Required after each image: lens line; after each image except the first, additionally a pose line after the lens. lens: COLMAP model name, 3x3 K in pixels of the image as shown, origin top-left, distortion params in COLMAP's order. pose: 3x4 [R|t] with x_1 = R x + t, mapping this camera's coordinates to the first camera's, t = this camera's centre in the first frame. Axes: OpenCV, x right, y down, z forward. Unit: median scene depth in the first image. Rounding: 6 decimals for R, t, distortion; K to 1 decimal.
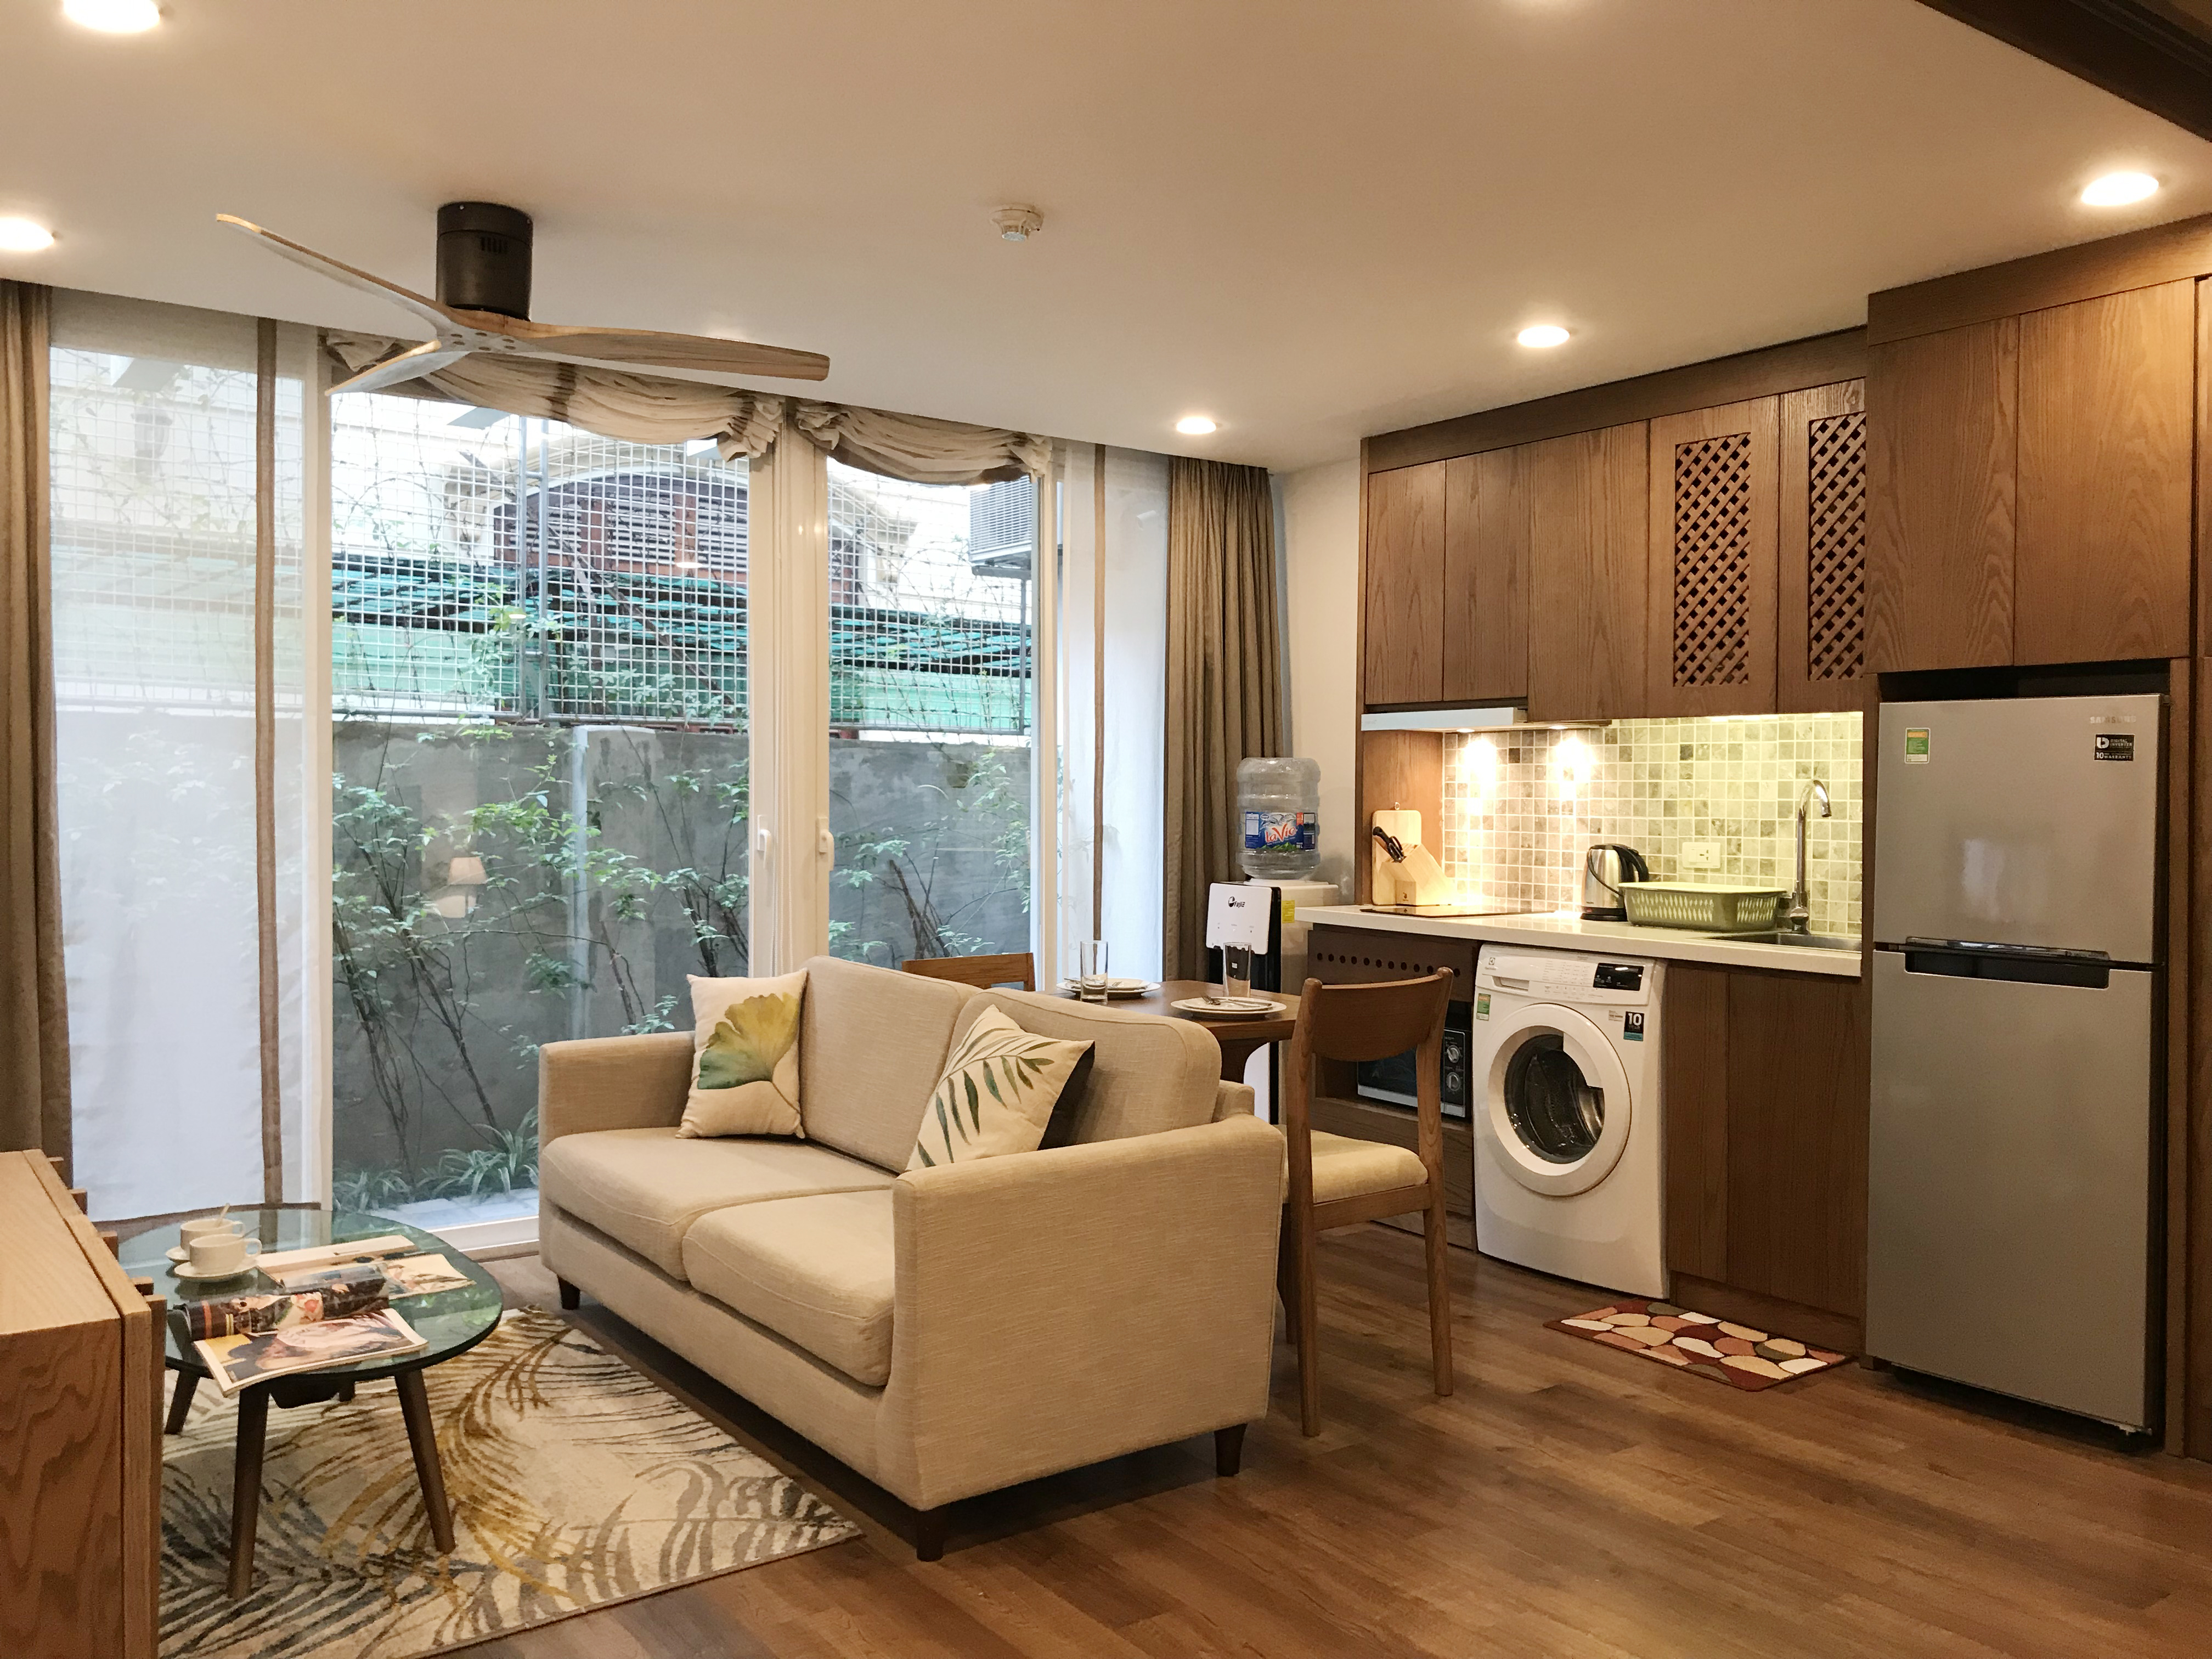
lens RADIAL K [[1787.4, 0, 1108.2], [0, 1787.4, 825.9], [0, 0, 1]] dist [0.011546, -0.004321]
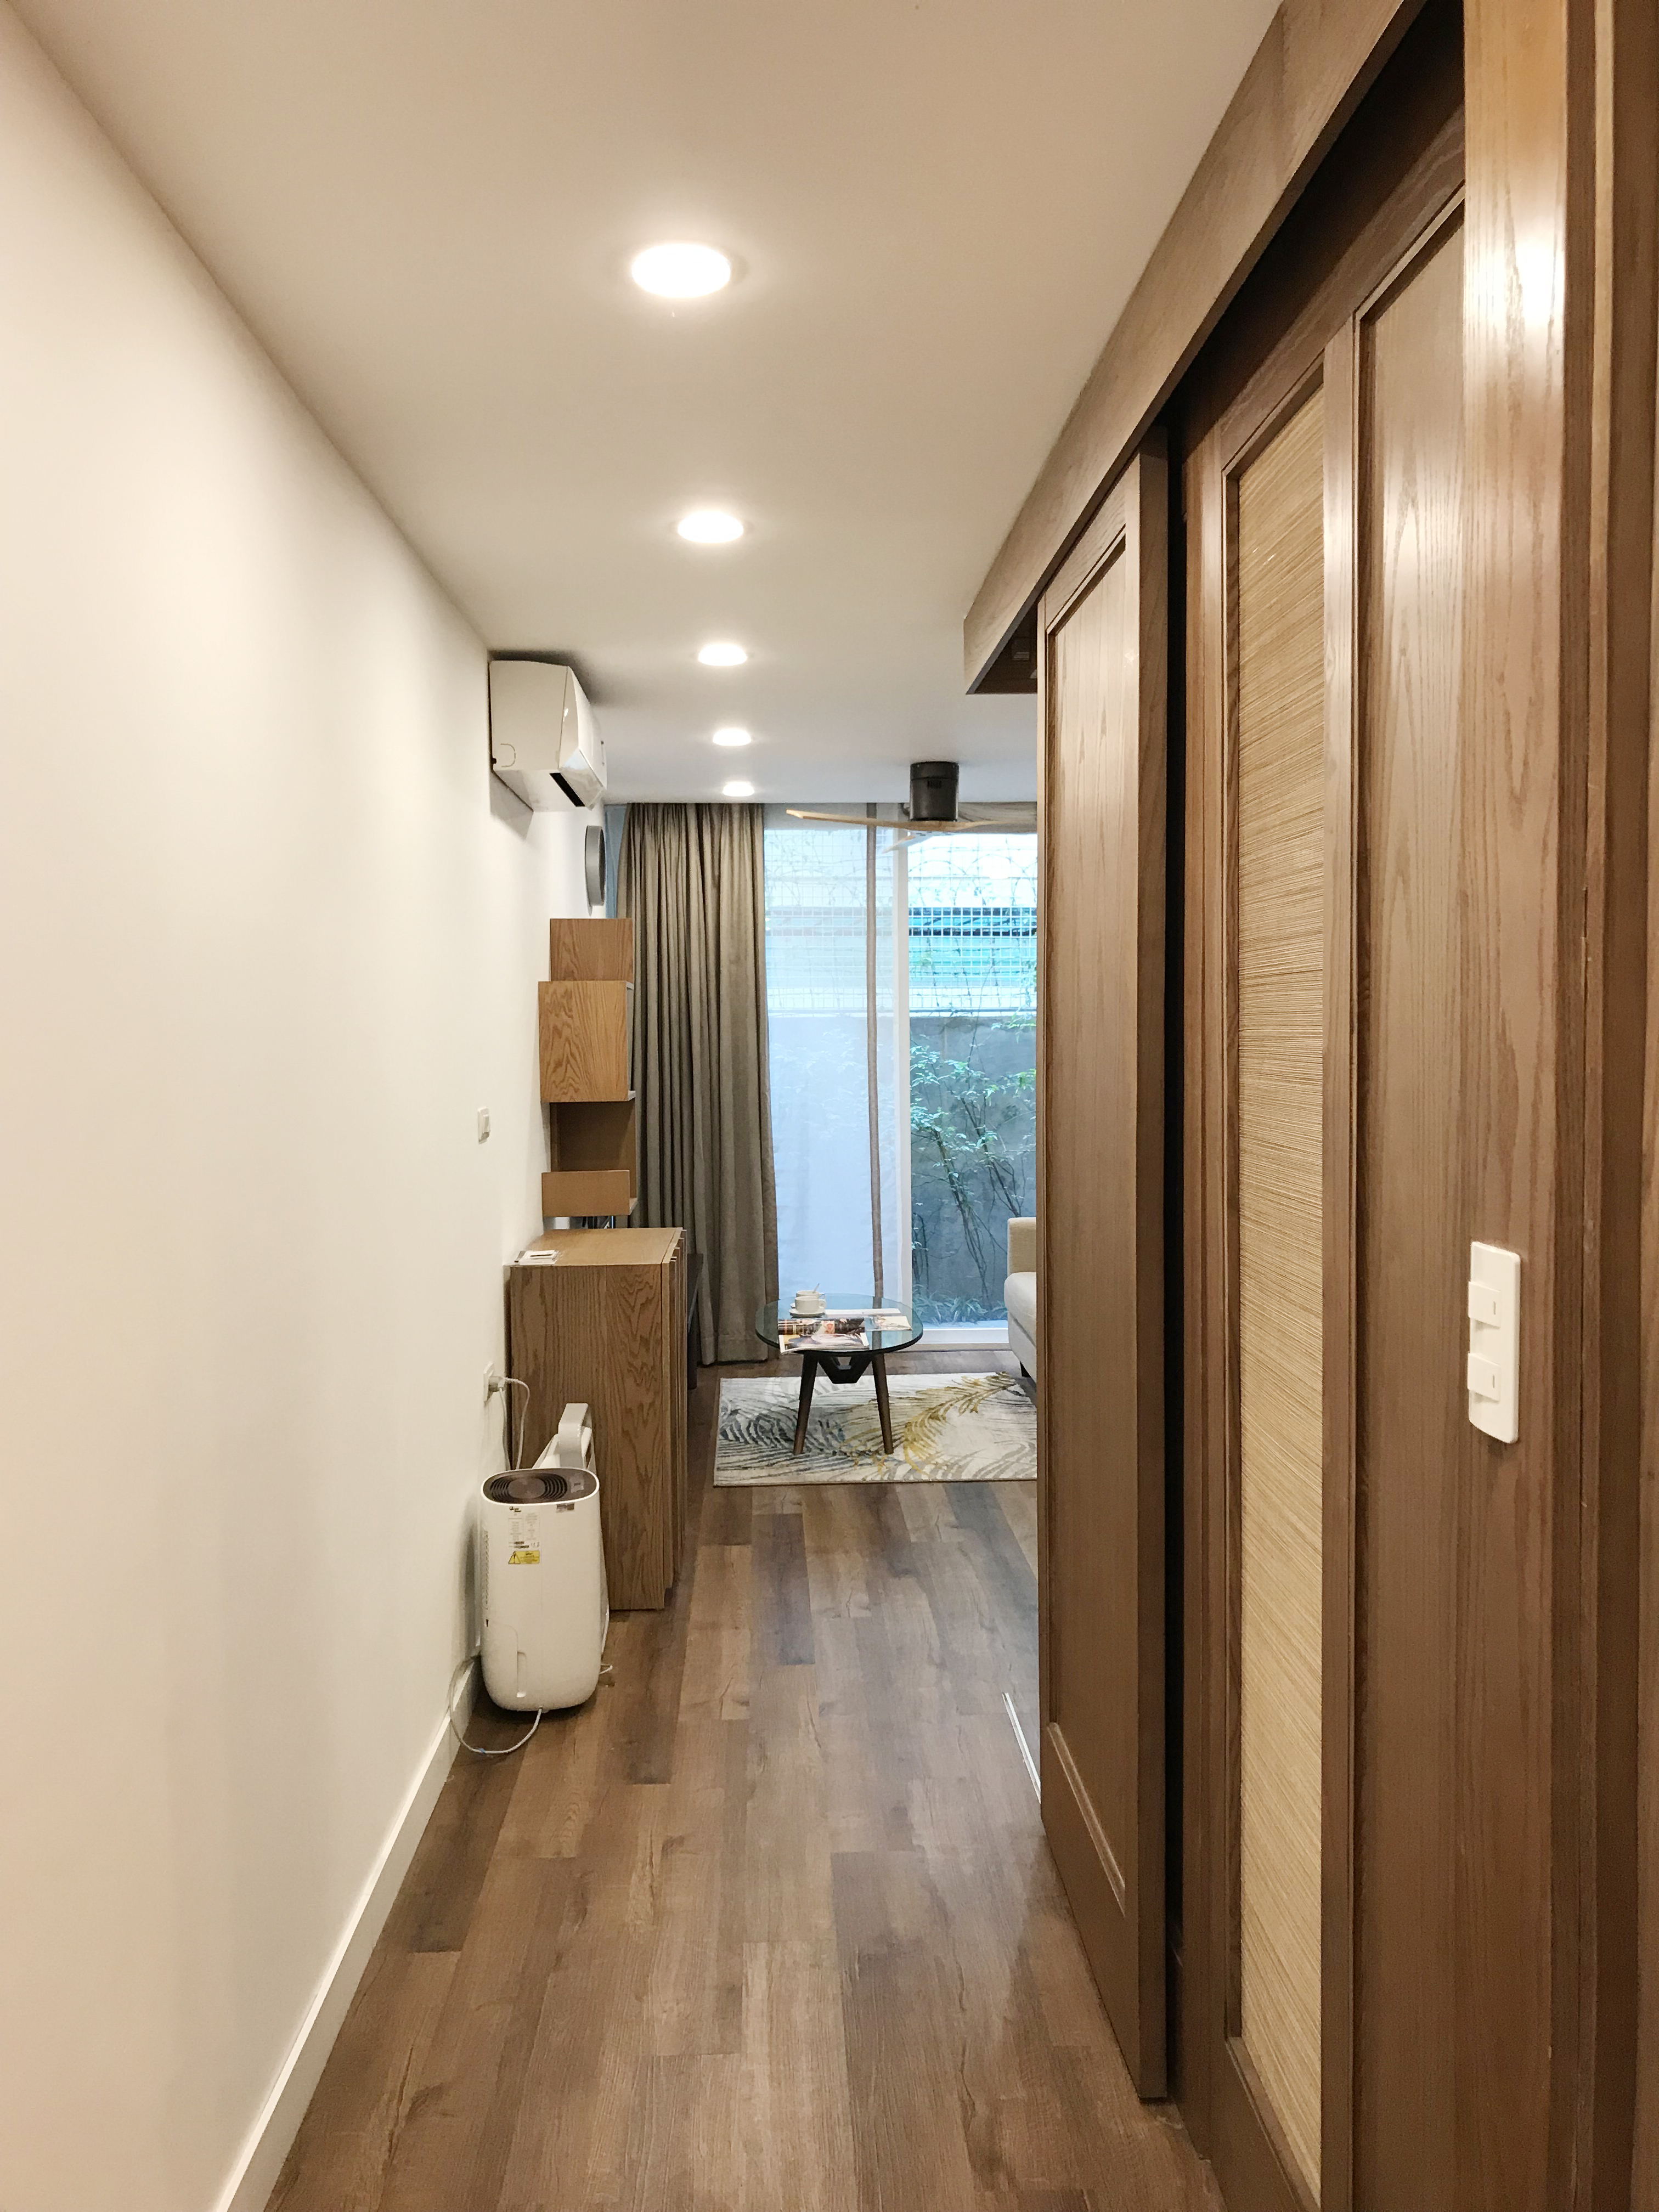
lens RADIAL K [[1787.4, 0, 829.7], [0, 1787.4, 1107.4], [0, 0, 1]] dist [0.011546, -0.004321]
pose [[0.825633, 0.012431, -0.564071, 0.518157], [0.005877, 0.999514, 0.030630, -0.037014], [0.564177, -0.028604, 0.825158, -0.507928]]
